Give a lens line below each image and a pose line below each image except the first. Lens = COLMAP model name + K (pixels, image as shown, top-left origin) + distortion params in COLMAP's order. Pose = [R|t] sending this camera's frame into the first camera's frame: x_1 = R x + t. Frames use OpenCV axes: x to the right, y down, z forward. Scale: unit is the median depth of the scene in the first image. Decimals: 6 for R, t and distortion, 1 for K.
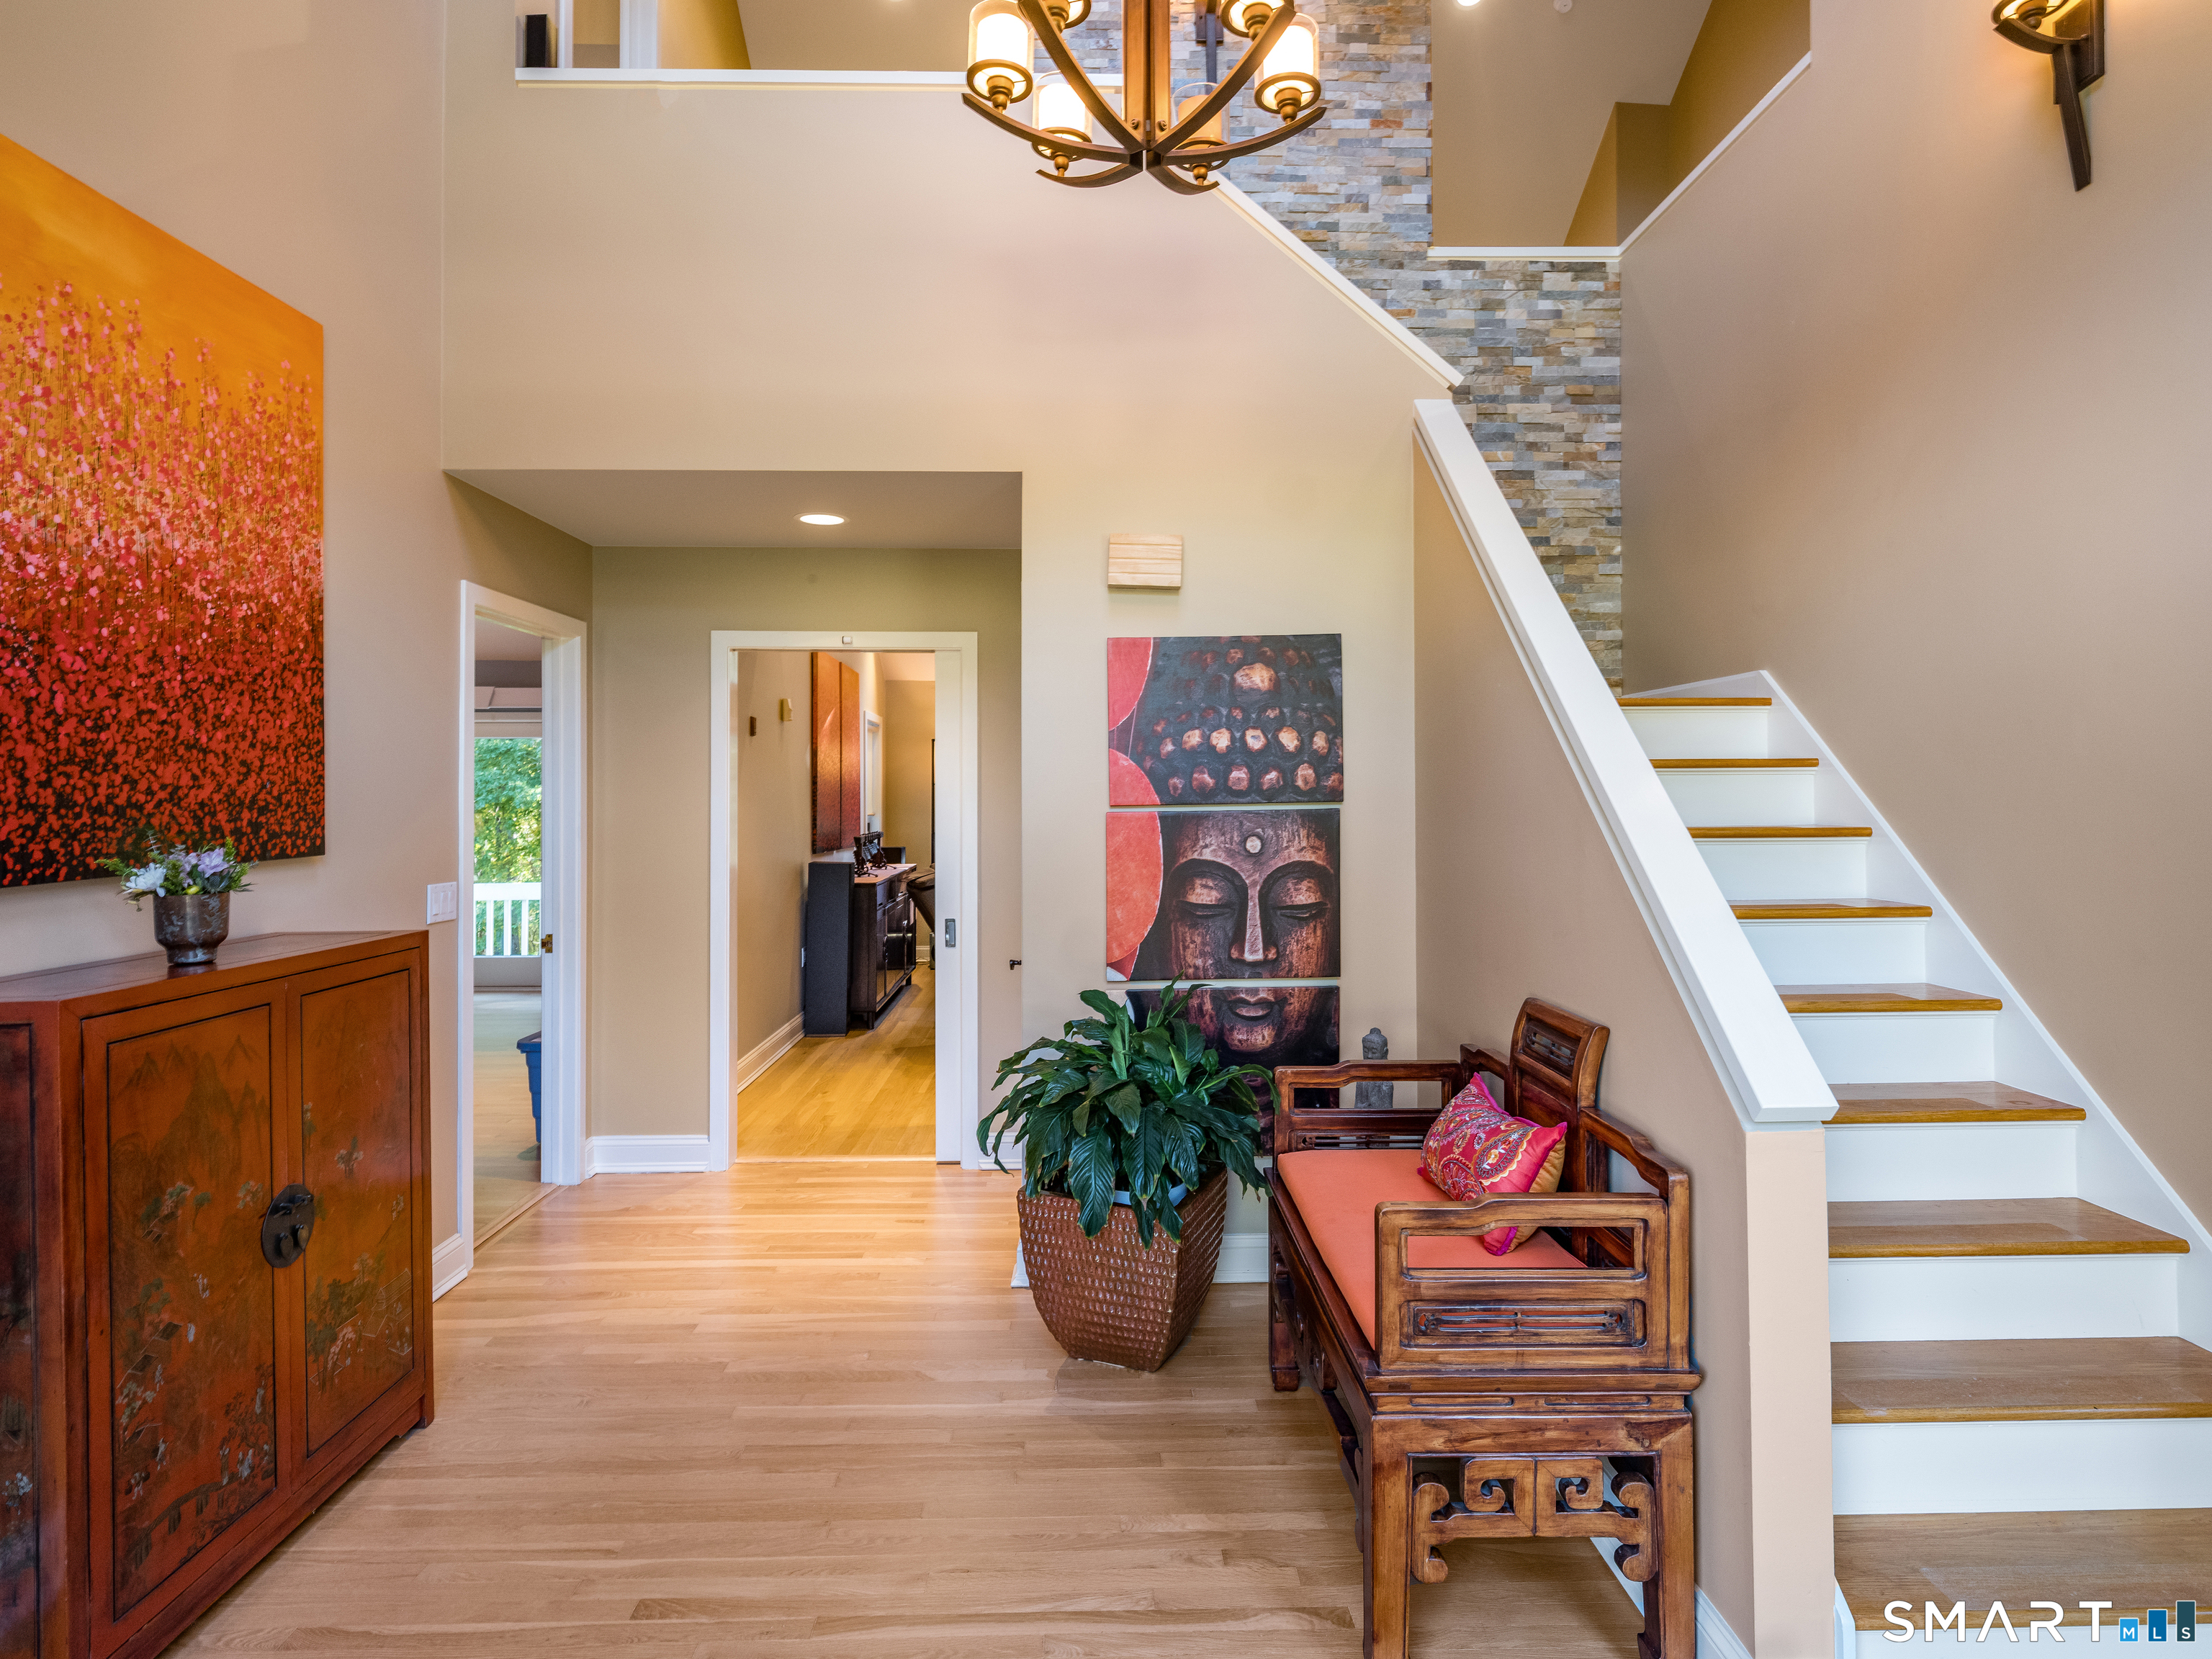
lens RADIAL K [[1211.8, 0, 1115.0], [0, 1211.8, 784.4], [0, 0, 1]] dist [0.003937, -0.003188]
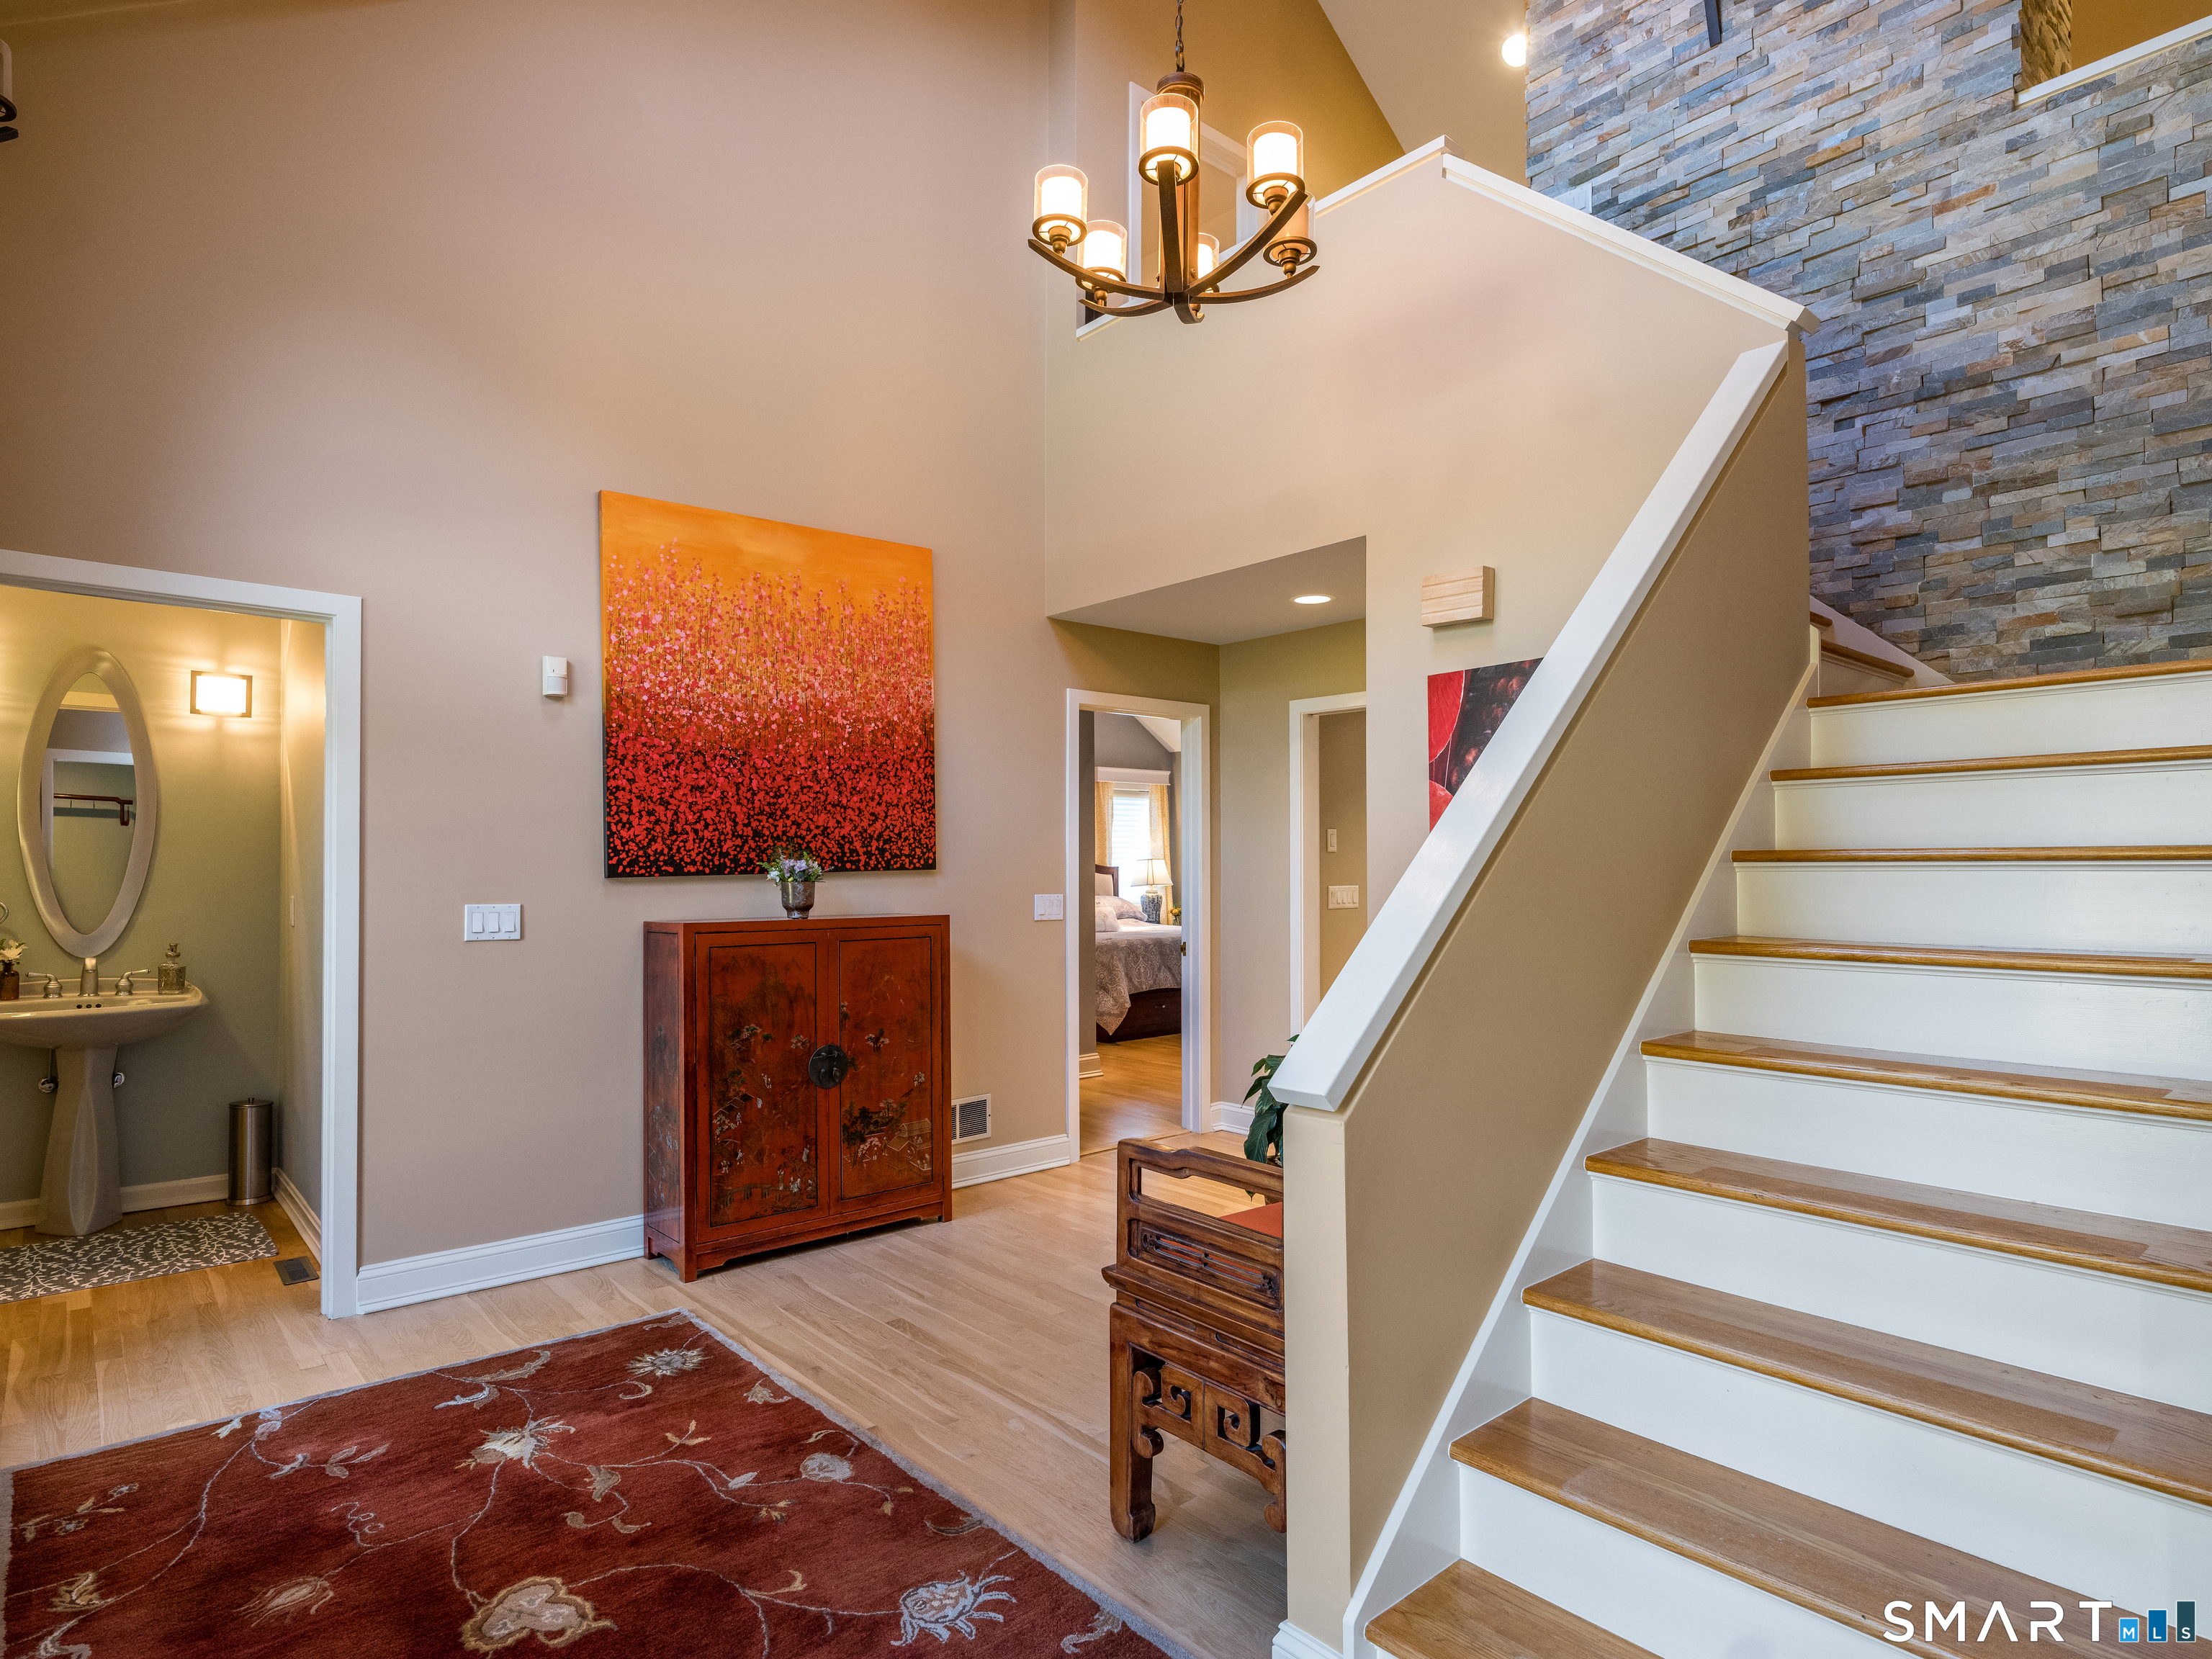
lens RADIAL K [[1211.8, 0, 1113.6], [0, 1211.8, 845.8], [0, 0, 1]] dist [0.003937, -0.003188]
pose [[0.636177, -0.011150, -0.771462, 0.904906], [0.009827, 0.999932, -0.006348, 0.045502], [0.771480, -0.003543, 0.636244, 0.163011]]
